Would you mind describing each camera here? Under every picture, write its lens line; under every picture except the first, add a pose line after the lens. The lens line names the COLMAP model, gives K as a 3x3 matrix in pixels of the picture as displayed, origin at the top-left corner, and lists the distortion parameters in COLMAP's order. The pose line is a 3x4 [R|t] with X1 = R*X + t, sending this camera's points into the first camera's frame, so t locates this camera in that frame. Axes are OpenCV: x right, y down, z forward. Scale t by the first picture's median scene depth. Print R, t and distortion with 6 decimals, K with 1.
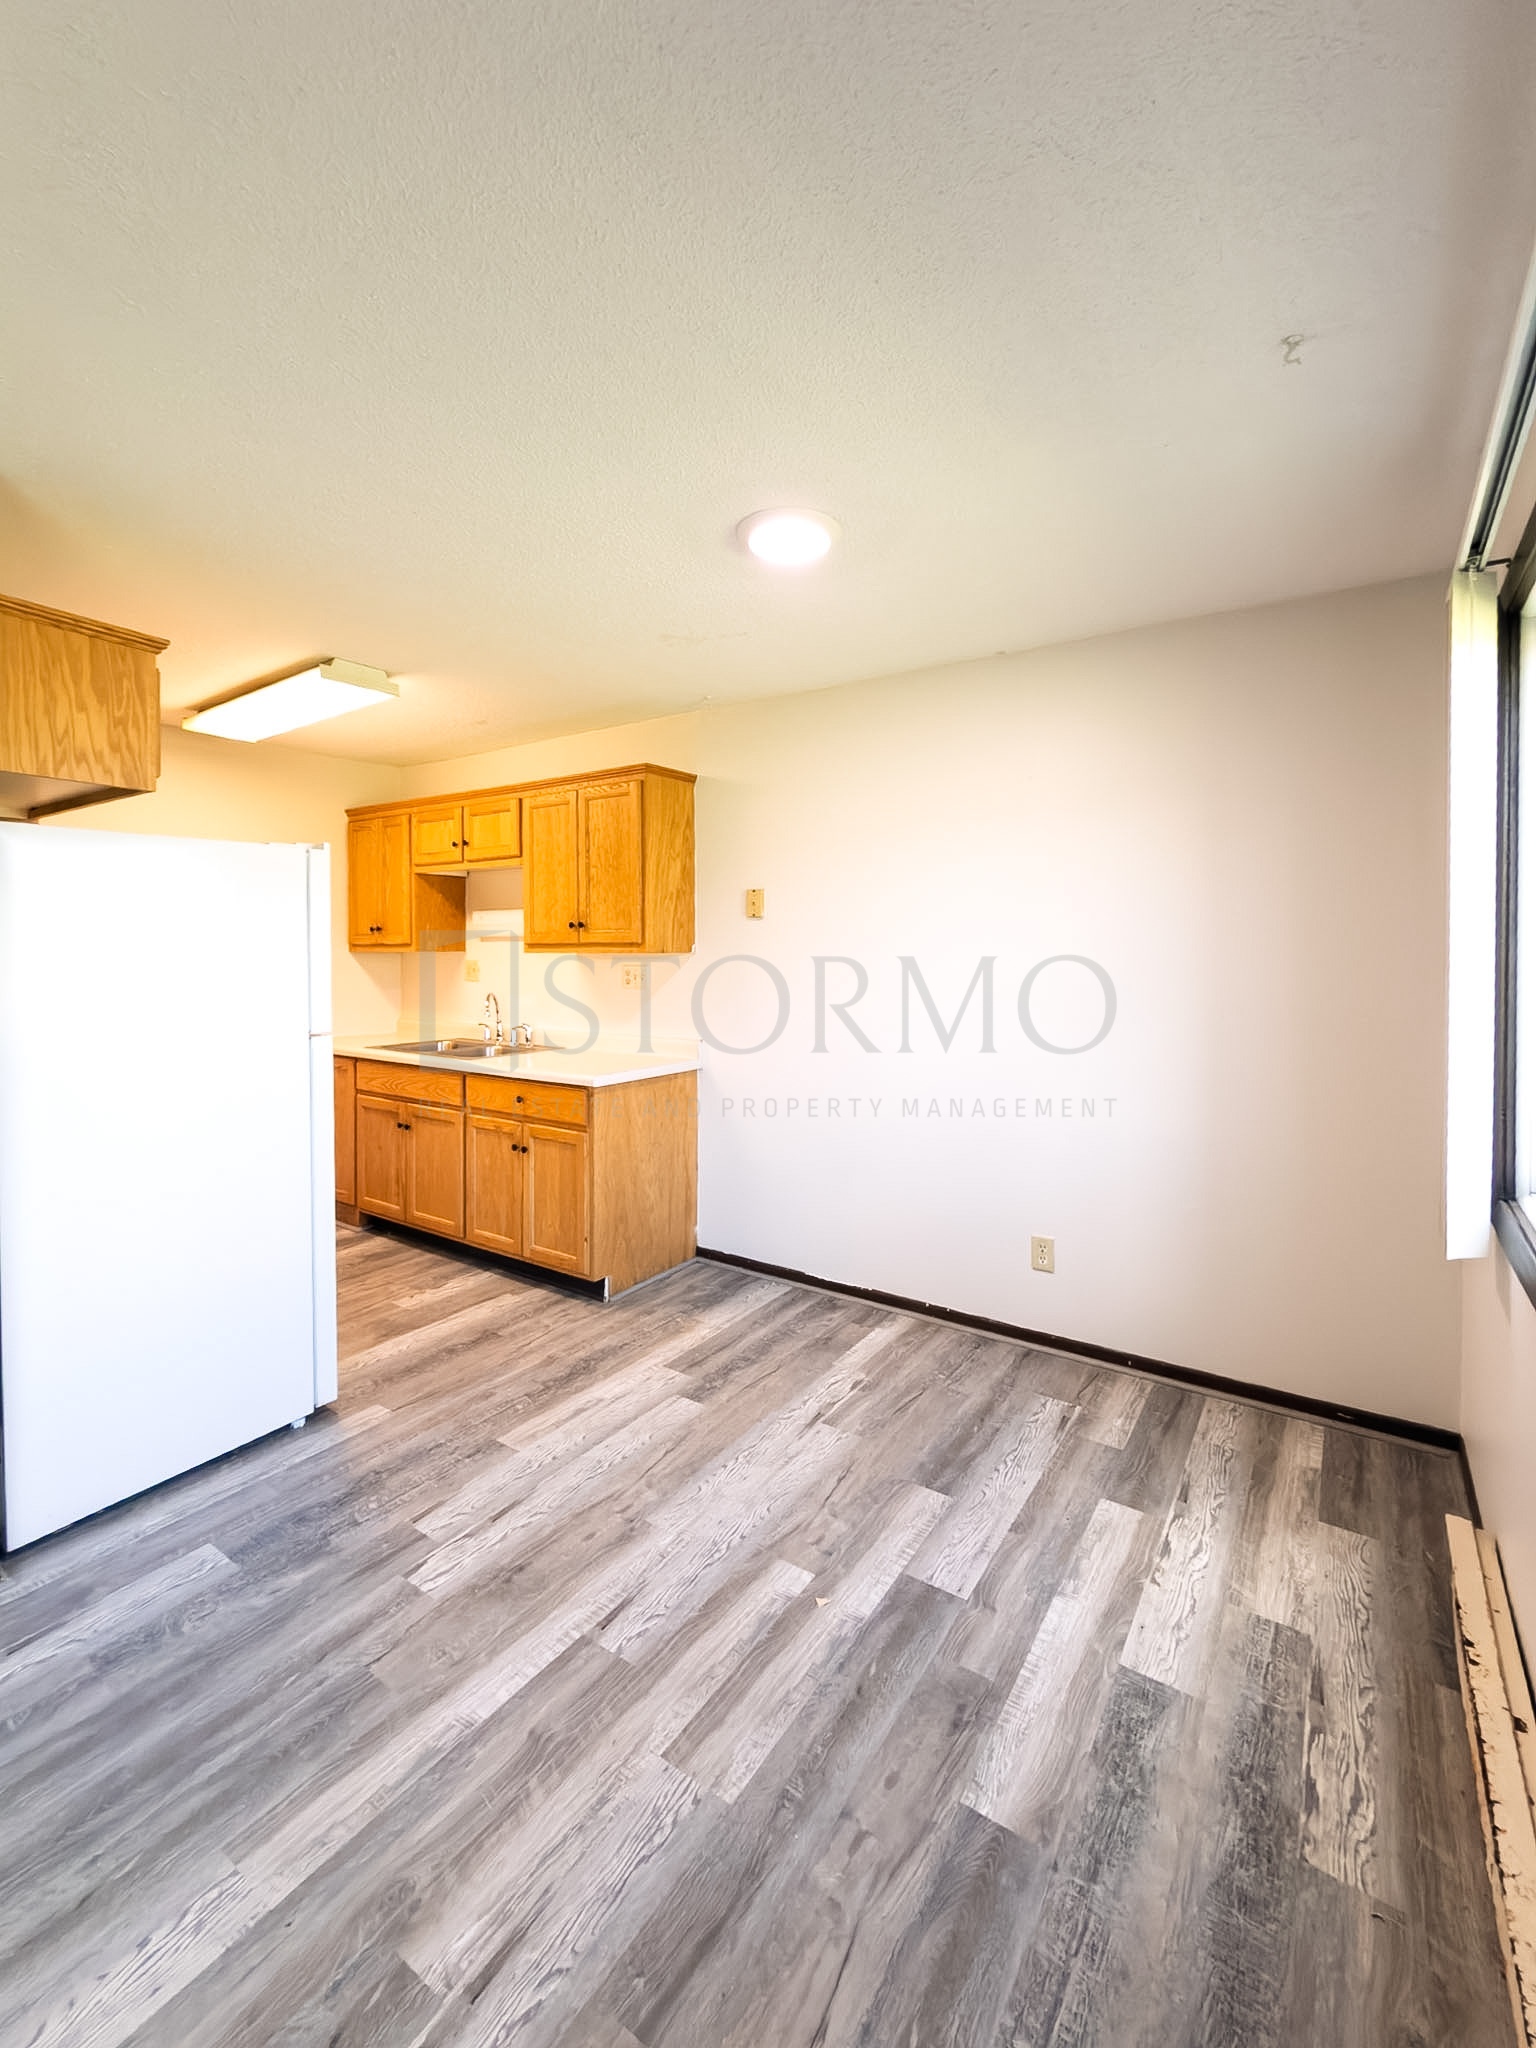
lens RADIAL K [[860.4, 0, 782.4], [0, 860.4, 961.5], [0, 0, 1]] dist [-0.002931, 0.000348]
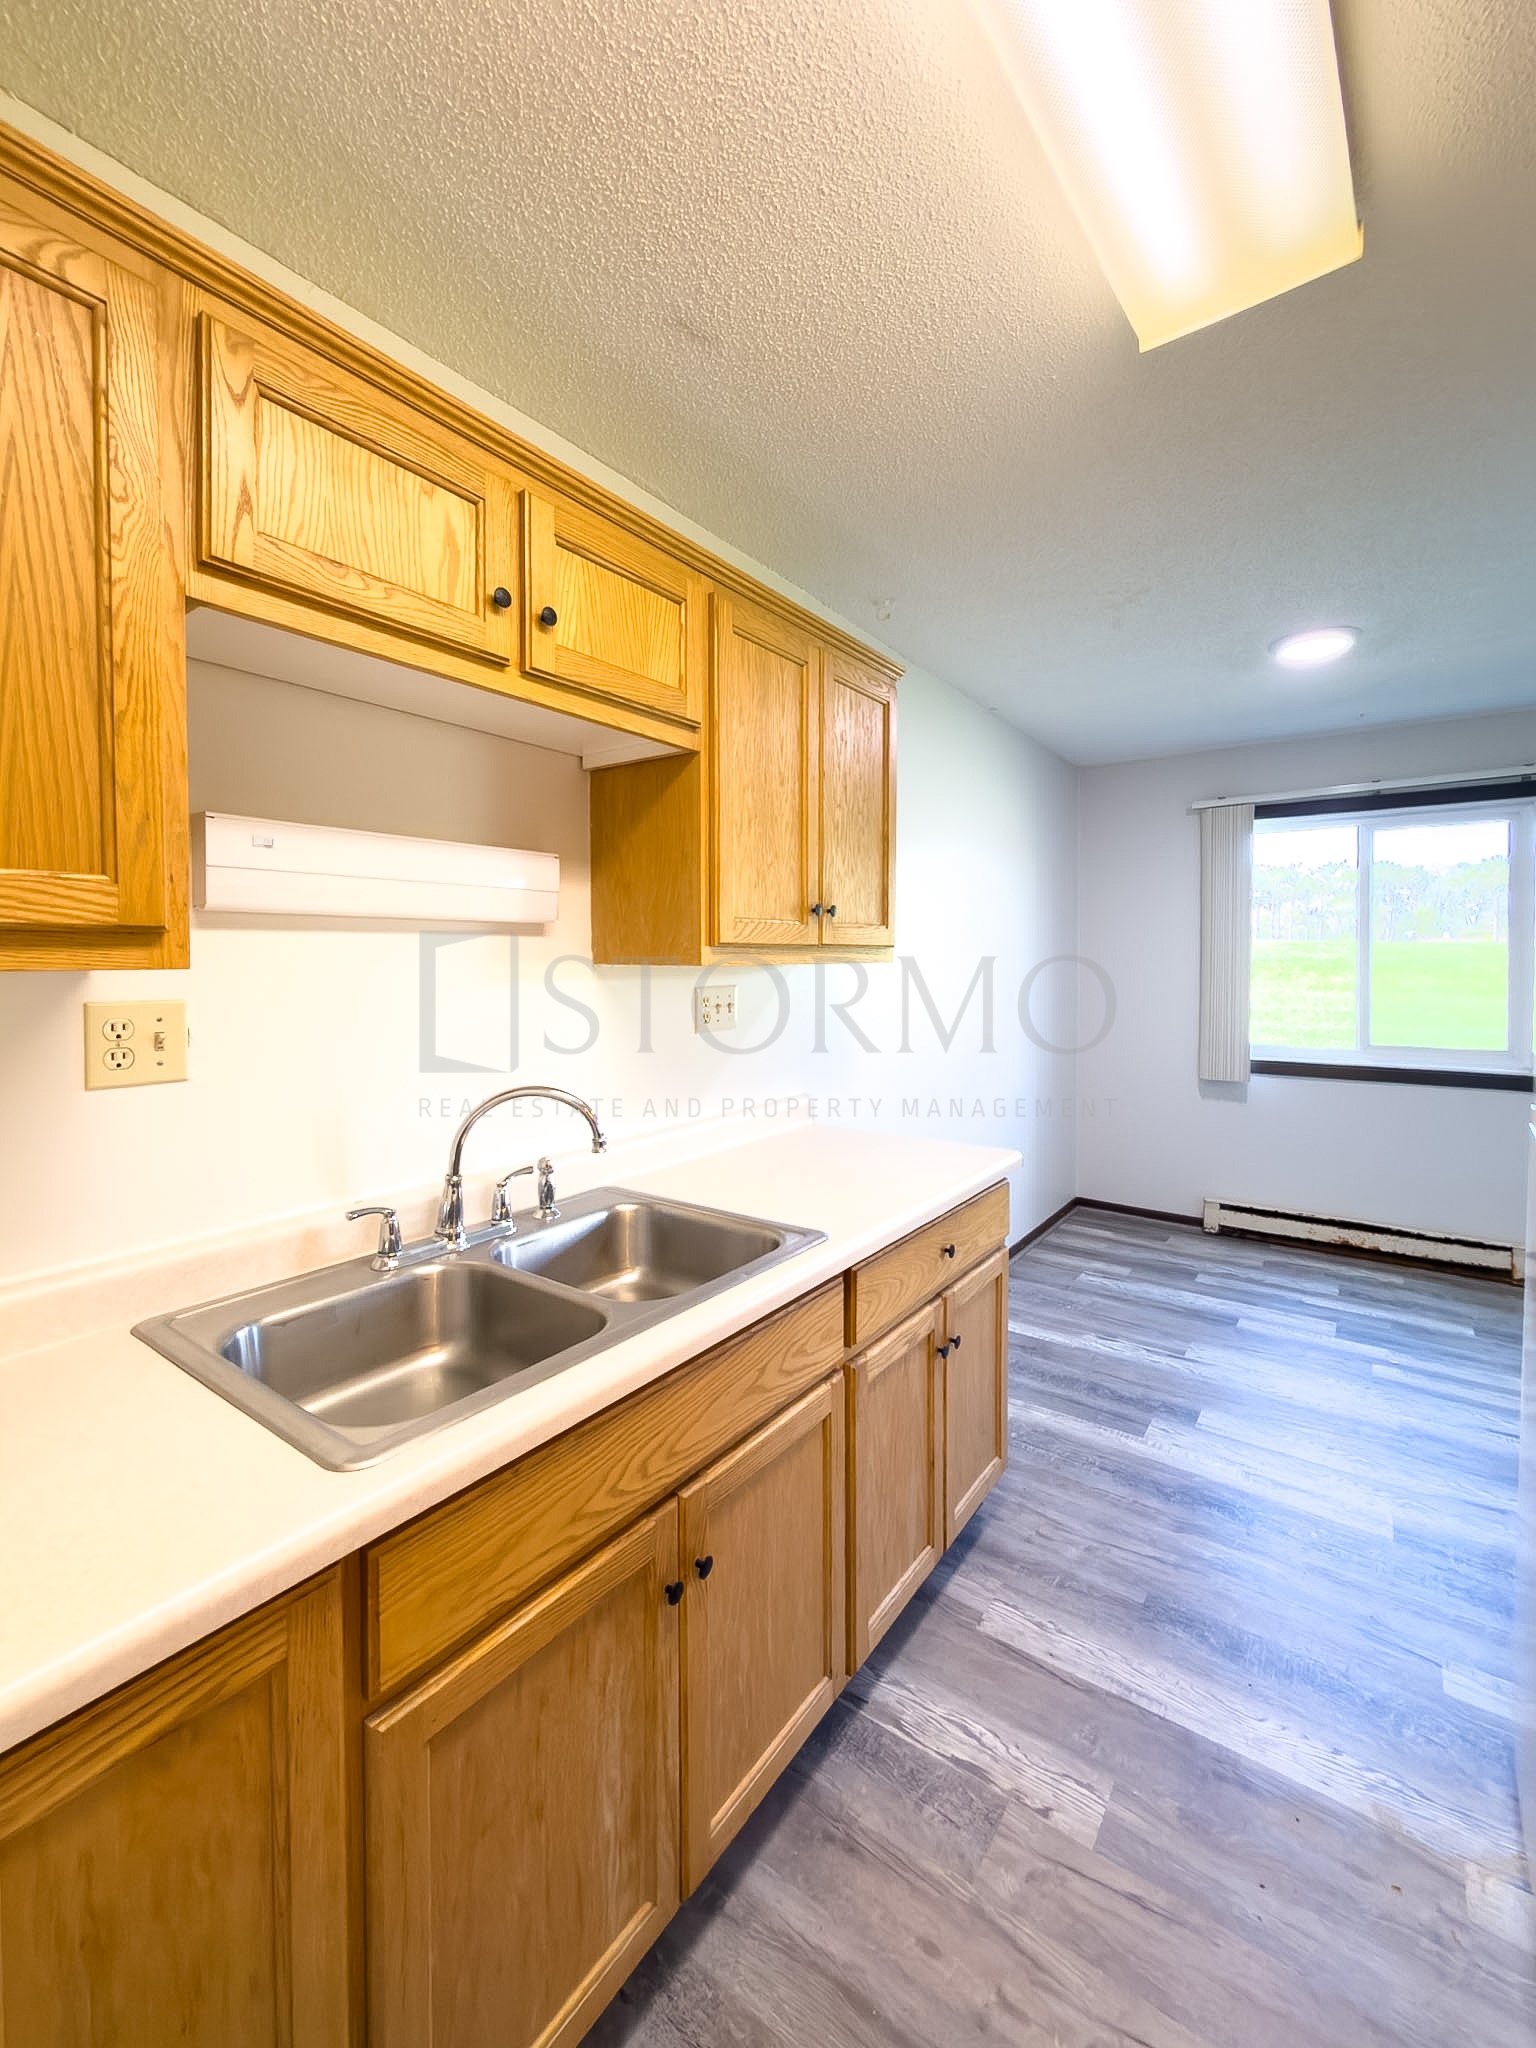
lens RADIAL K [[860.4, 0, 747.9], [0, 860.4, 986.3], [0, 0, 1]] dist [-0.002931, 0.000348]
pose [[0.037347, -0.032107, 0.998786, -1.031782], [0.016855, 0.999362, 0.031495, -0.021091], [-0.999160, 0.015658, 0.037865, 1.389807]]
